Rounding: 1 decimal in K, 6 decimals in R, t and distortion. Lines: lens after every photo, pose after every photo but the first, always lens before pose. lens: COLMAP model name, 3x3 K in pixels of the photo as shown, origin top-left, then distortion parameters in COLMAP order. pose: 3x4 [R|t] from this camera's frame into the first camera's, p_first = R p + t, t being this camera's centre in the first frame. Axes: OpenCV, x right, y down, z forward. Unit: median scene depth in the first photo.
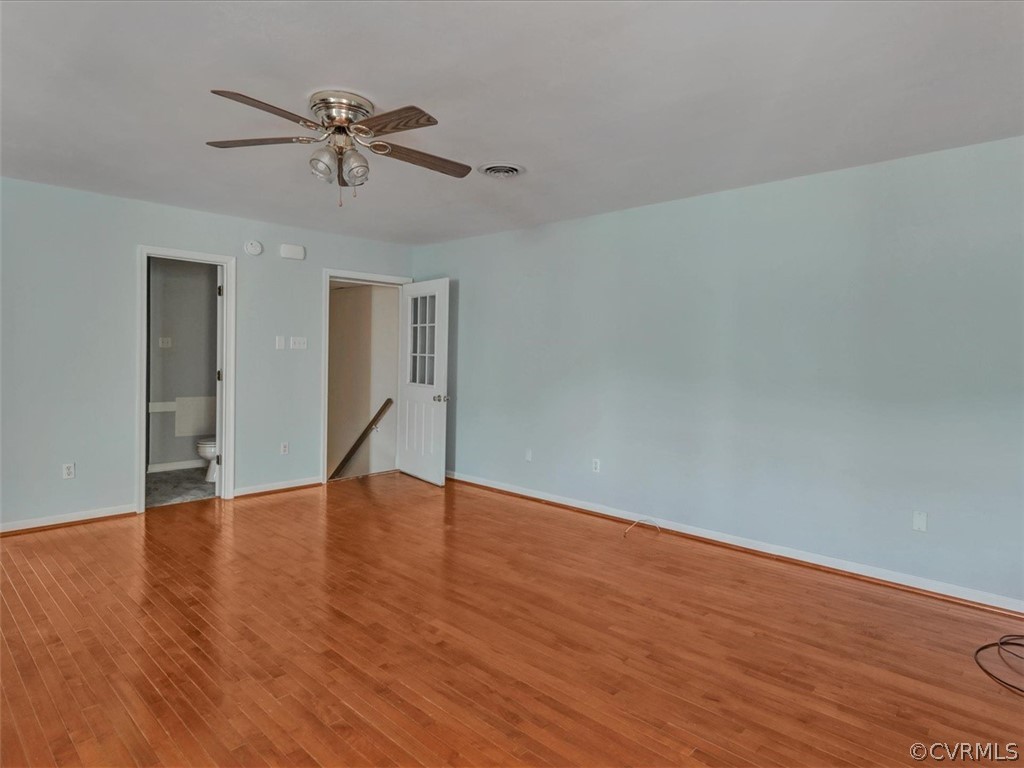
lens RADIAL K [[606.2, 0, 514.6], [0, 606.2, 387.2], [0, 0, 1]] dist [-0.029600, 0.004405]
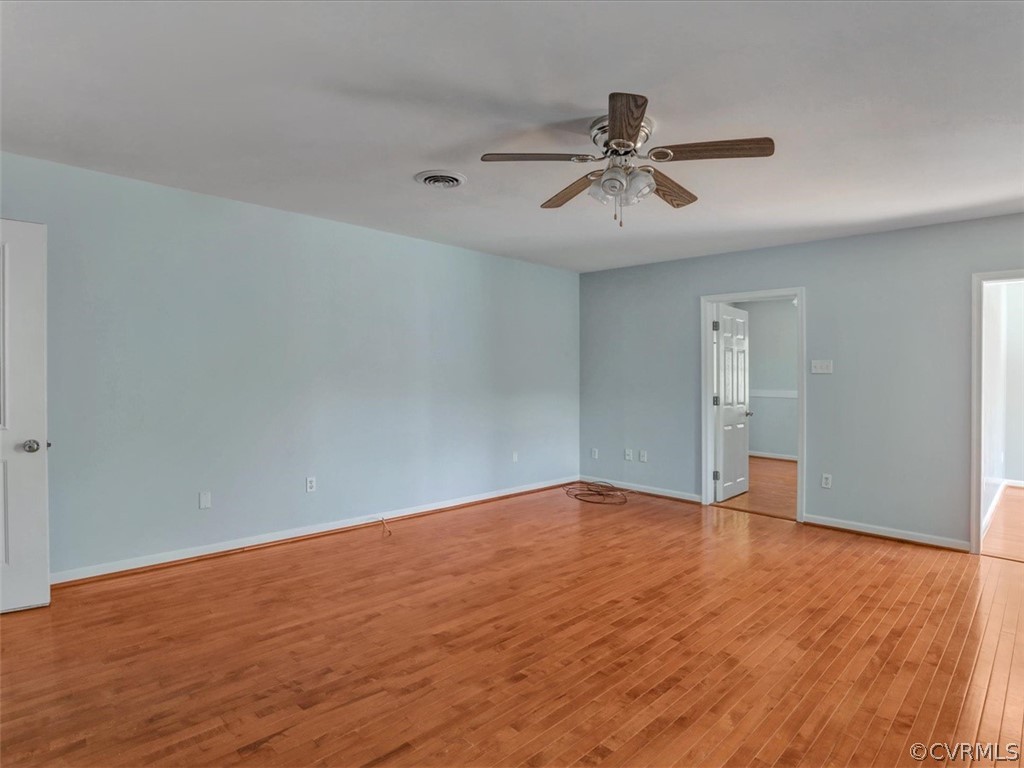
lens RADIAL K [[548.1, 0, 518.7], [0, 548.1, 382.4], [0, 0, 1]] dist [-0.044832, 0.008934]
pose [[0.028883, -0.042753, 0.998668, -1.101304], [0.036987, 0.998446, 0.041674, -0.080333], [-0.998898, 0.035734, 0.030419, 1.041450]]
